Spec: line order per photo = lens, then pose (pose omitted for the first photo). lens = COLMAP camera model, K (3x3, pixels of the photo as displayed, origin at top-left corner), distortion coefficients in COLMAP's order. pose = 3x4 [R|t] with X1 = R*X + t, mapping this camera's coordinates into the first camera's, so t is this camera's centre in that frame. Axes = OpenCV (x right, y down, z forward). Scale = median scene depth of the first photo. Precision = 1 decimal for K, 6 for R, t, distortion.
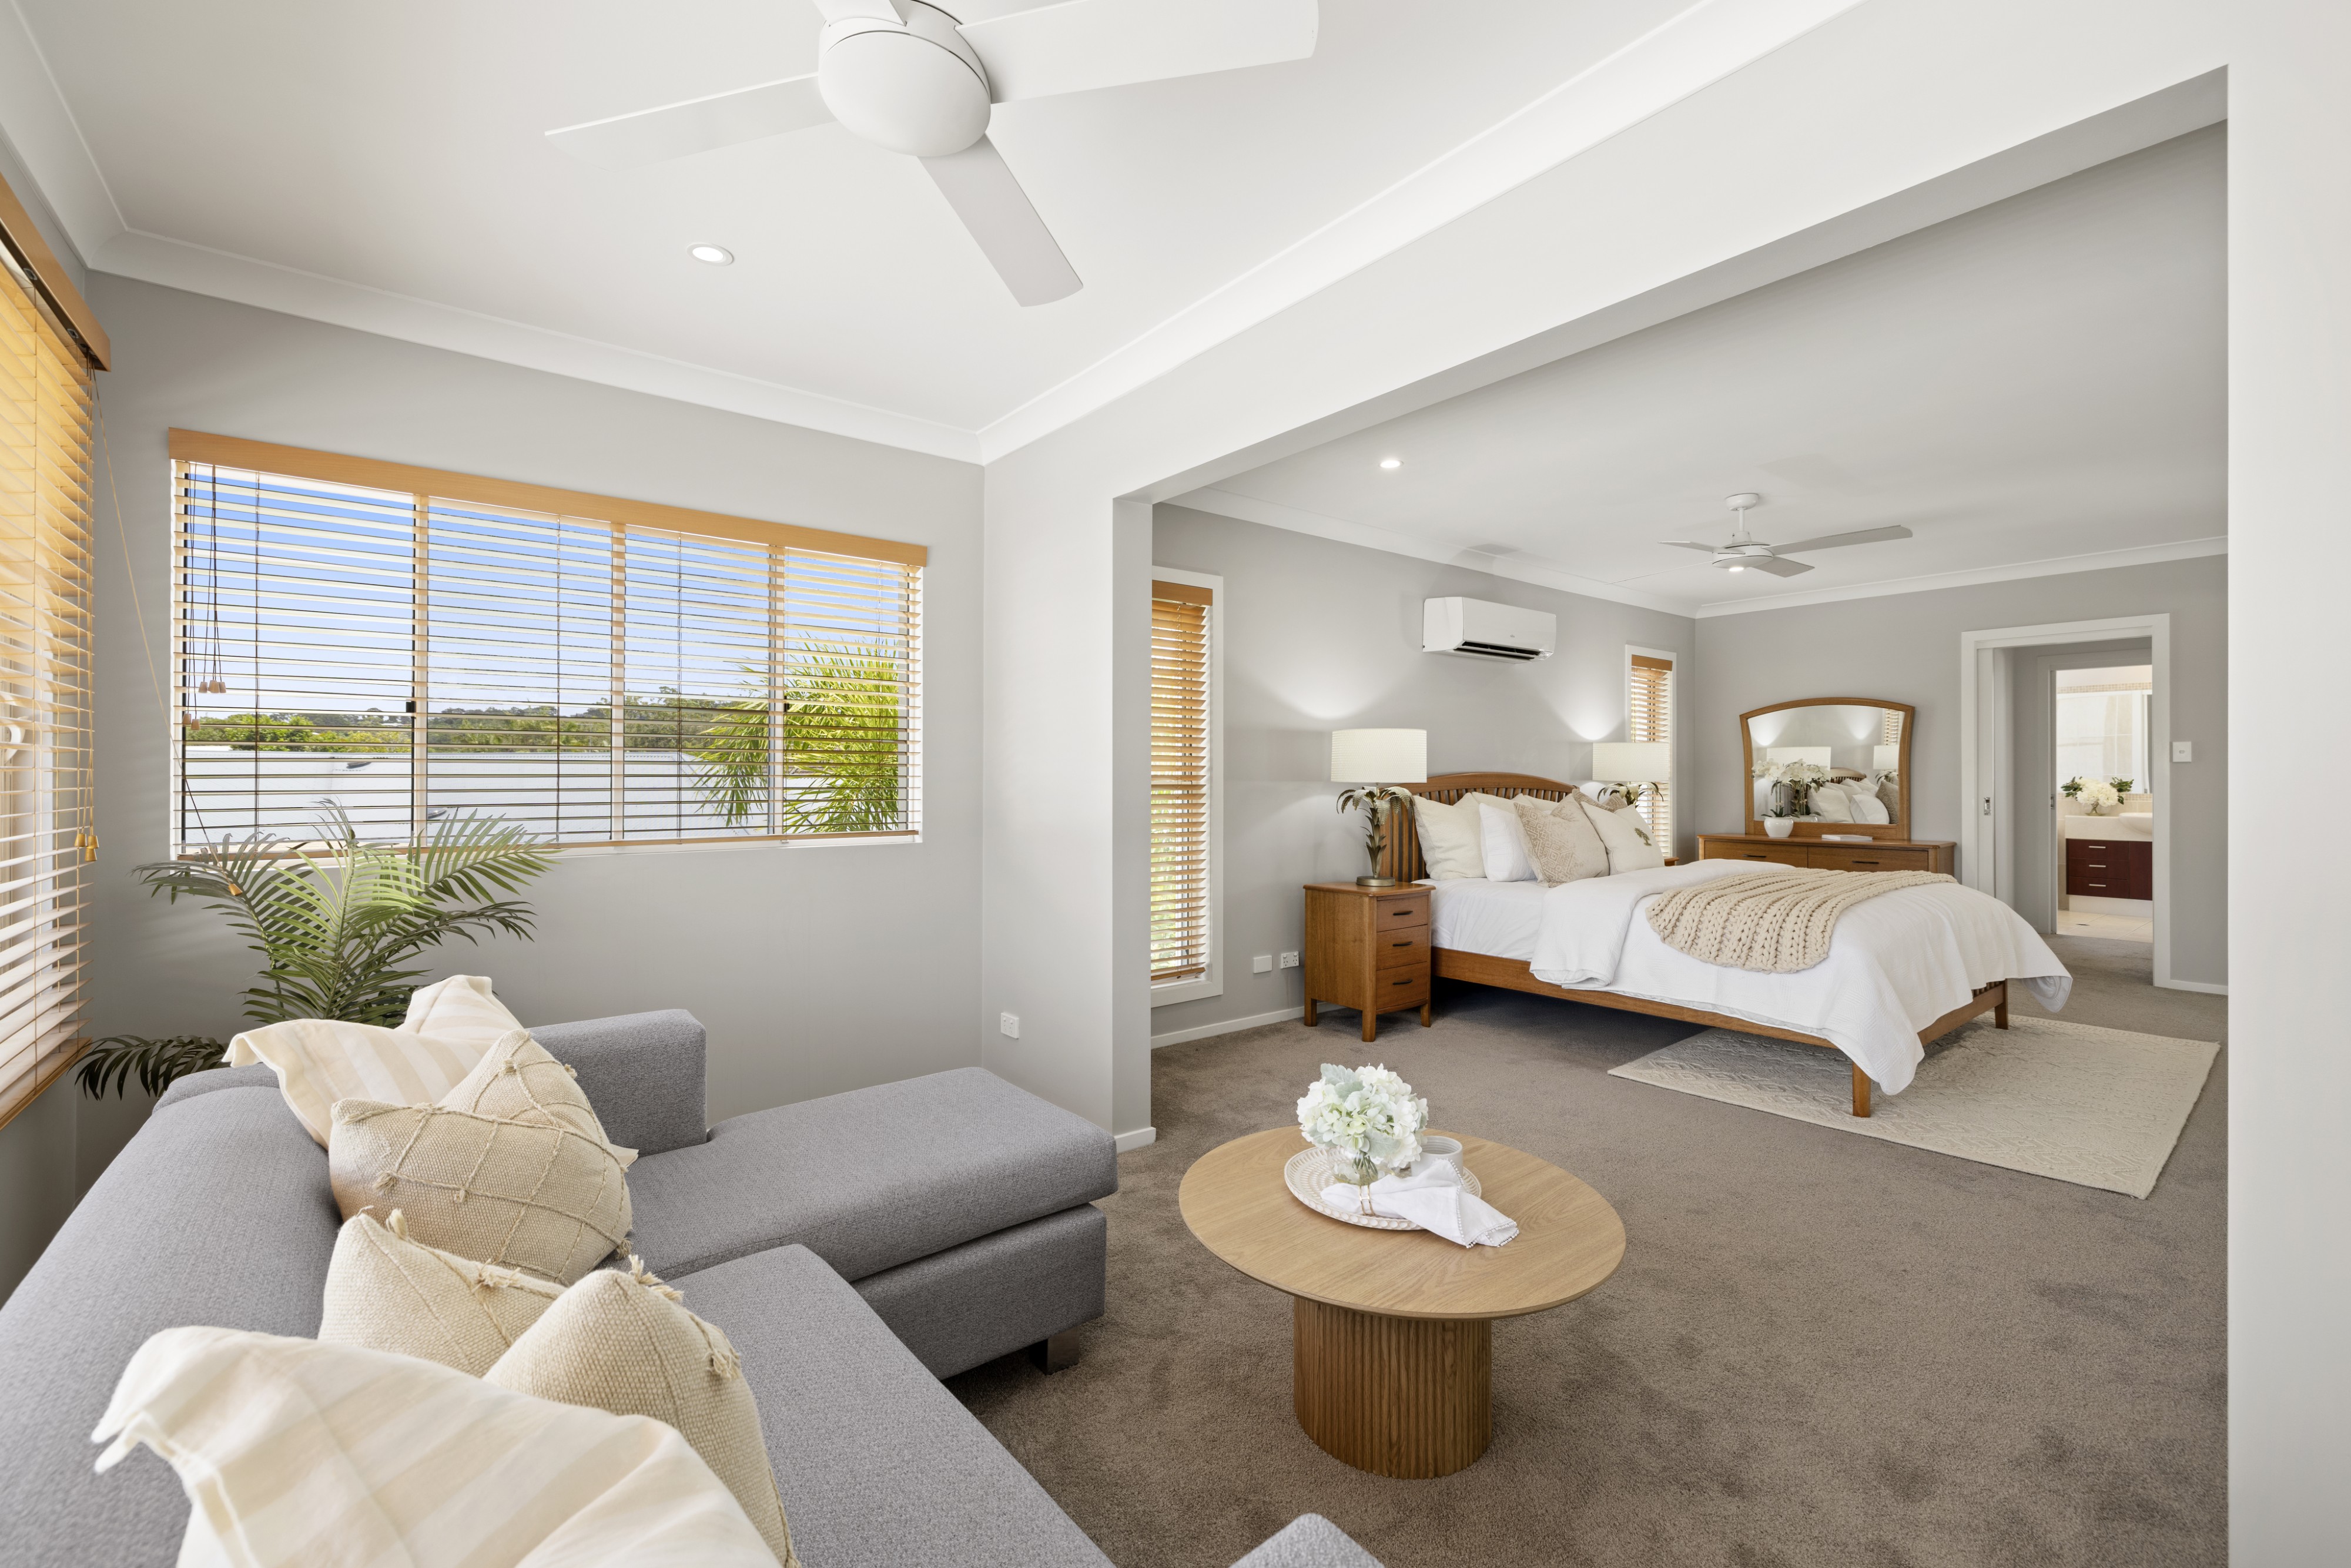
lens RADIAL K [[968.6, 0, 1176.0], [0, 968.6, 776.3], [0, 0, 1]] dist [0.000390, 0.000026]
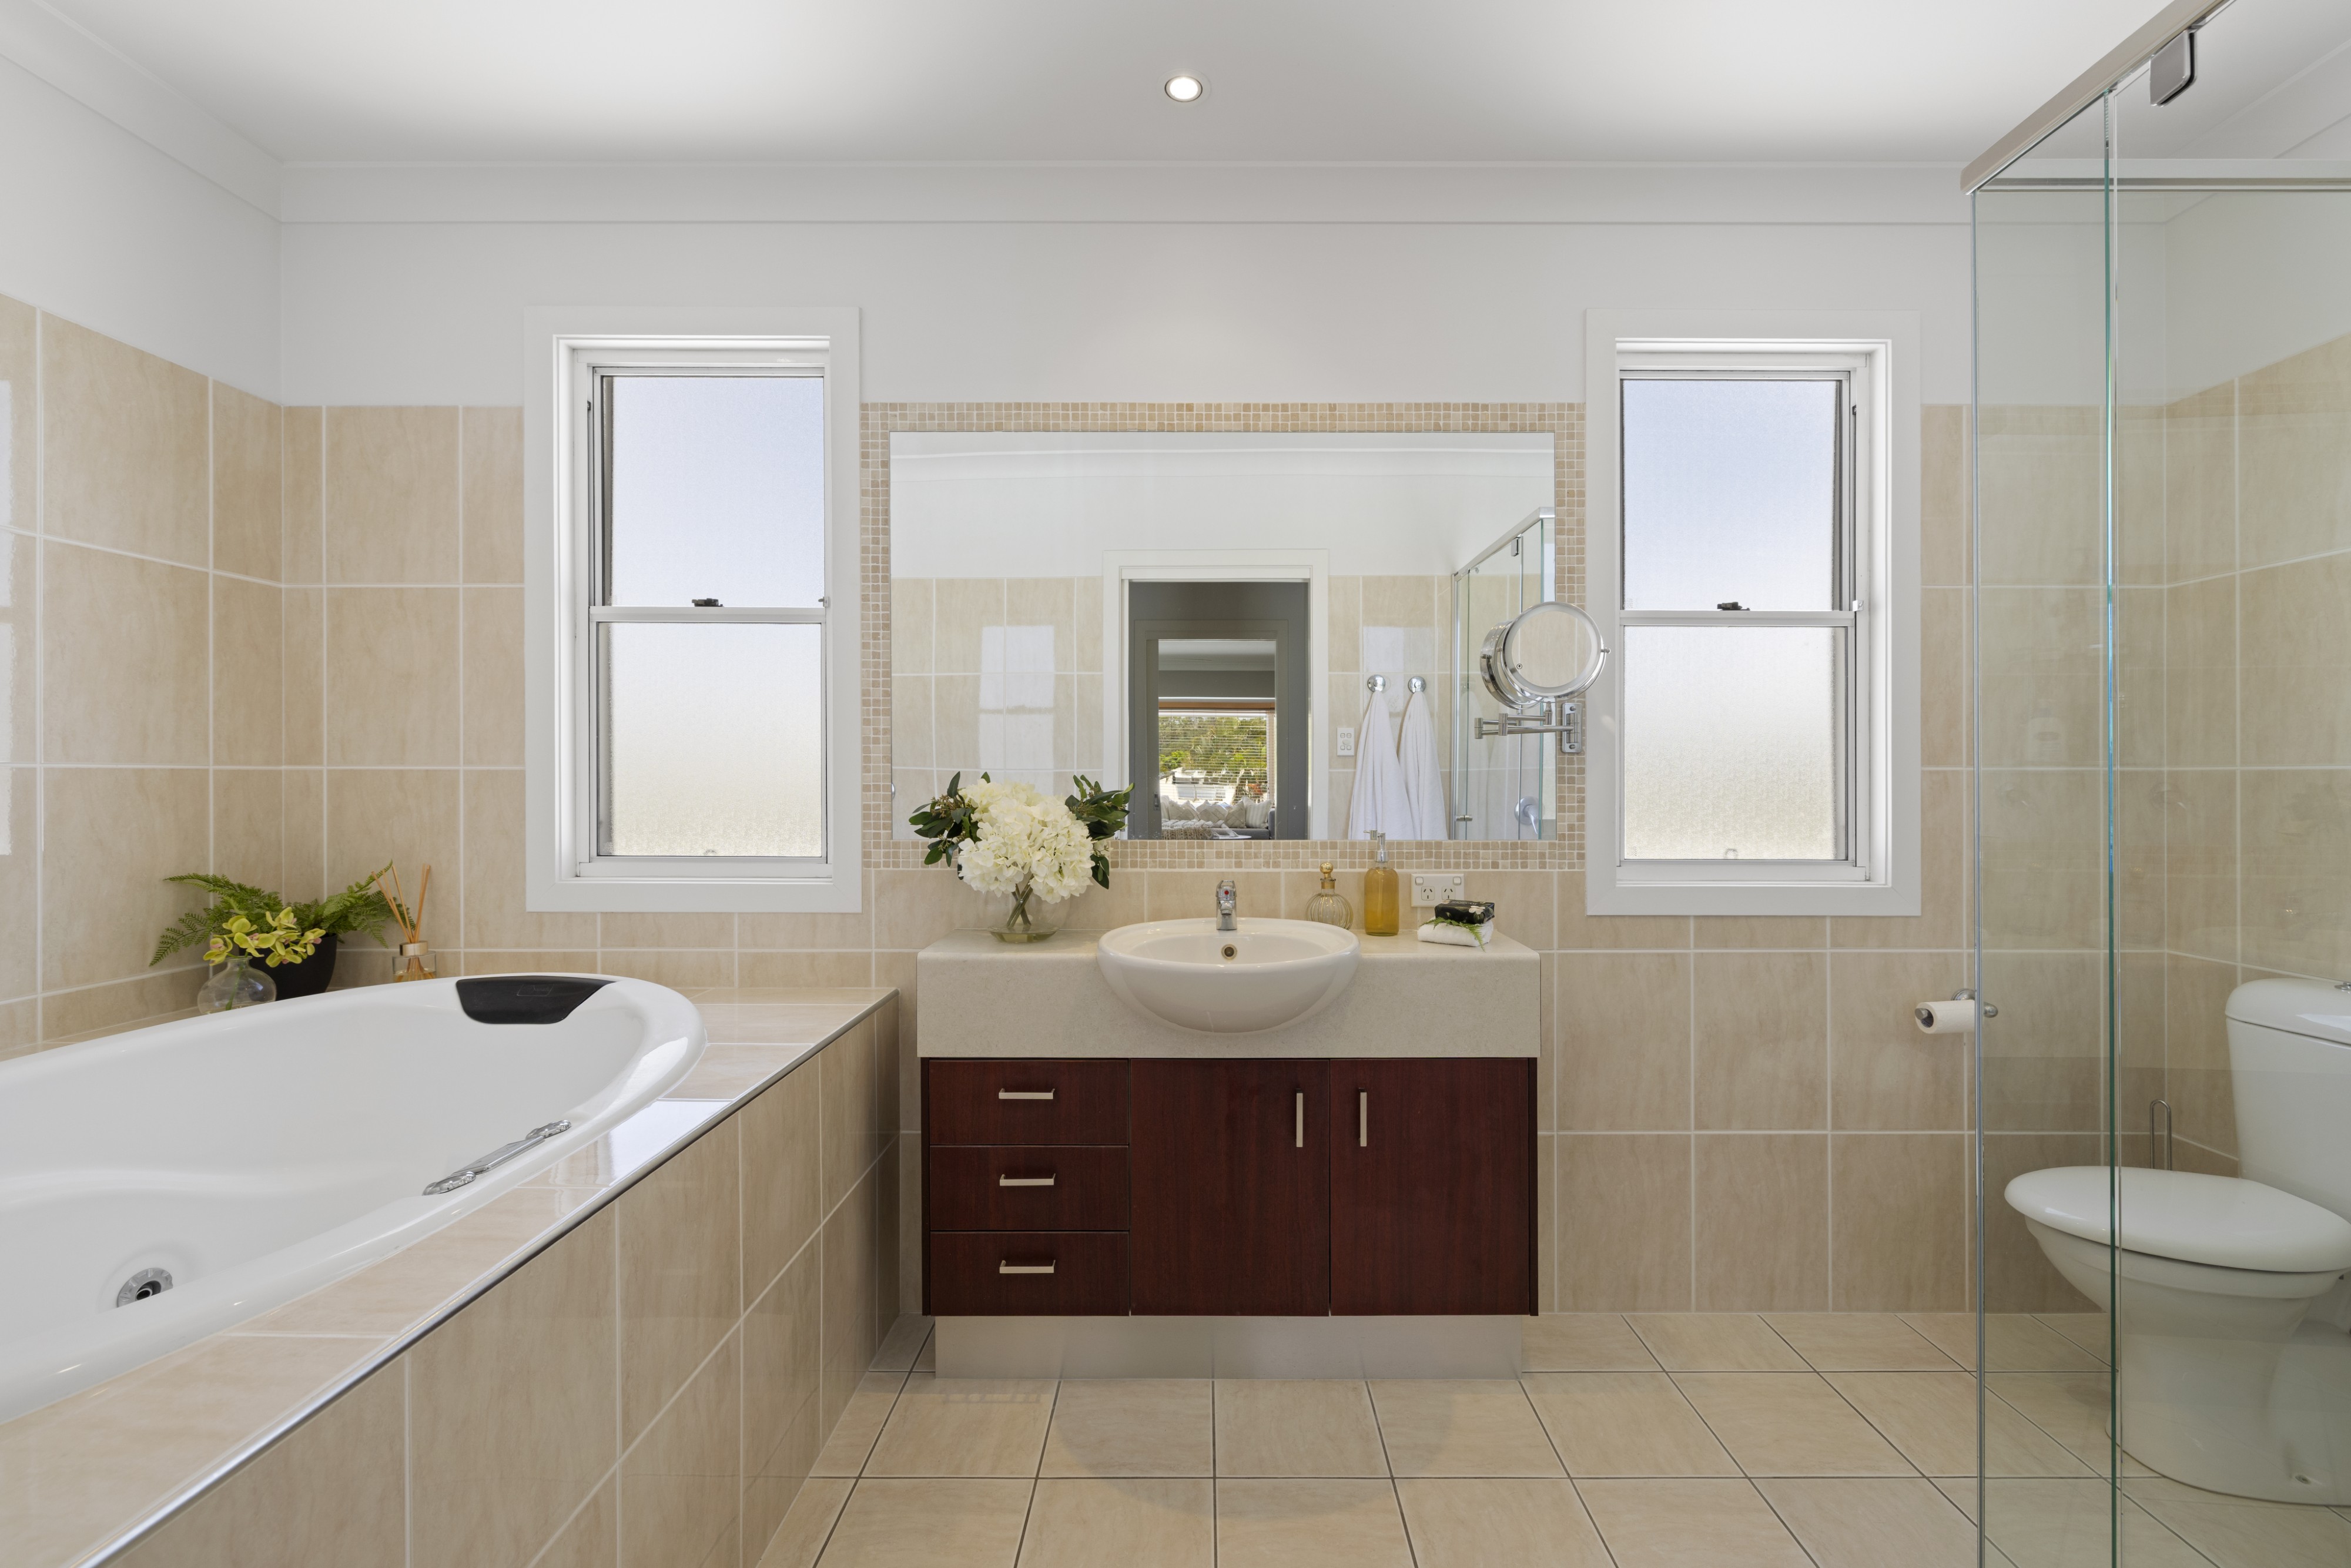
lens RADIAL K [[968.6, 0, 1179.1], [0, 968.6, 780.7], [0, 0, 1]] dist [0.000390, 0.000026]
pose [[0.631628, 0.000106, 0.775272, 0.792198], [0.001895, 0.999997, -0.001680, 0.002816], [-0.775269, 0.002531, 0.631626, 0.823807]]
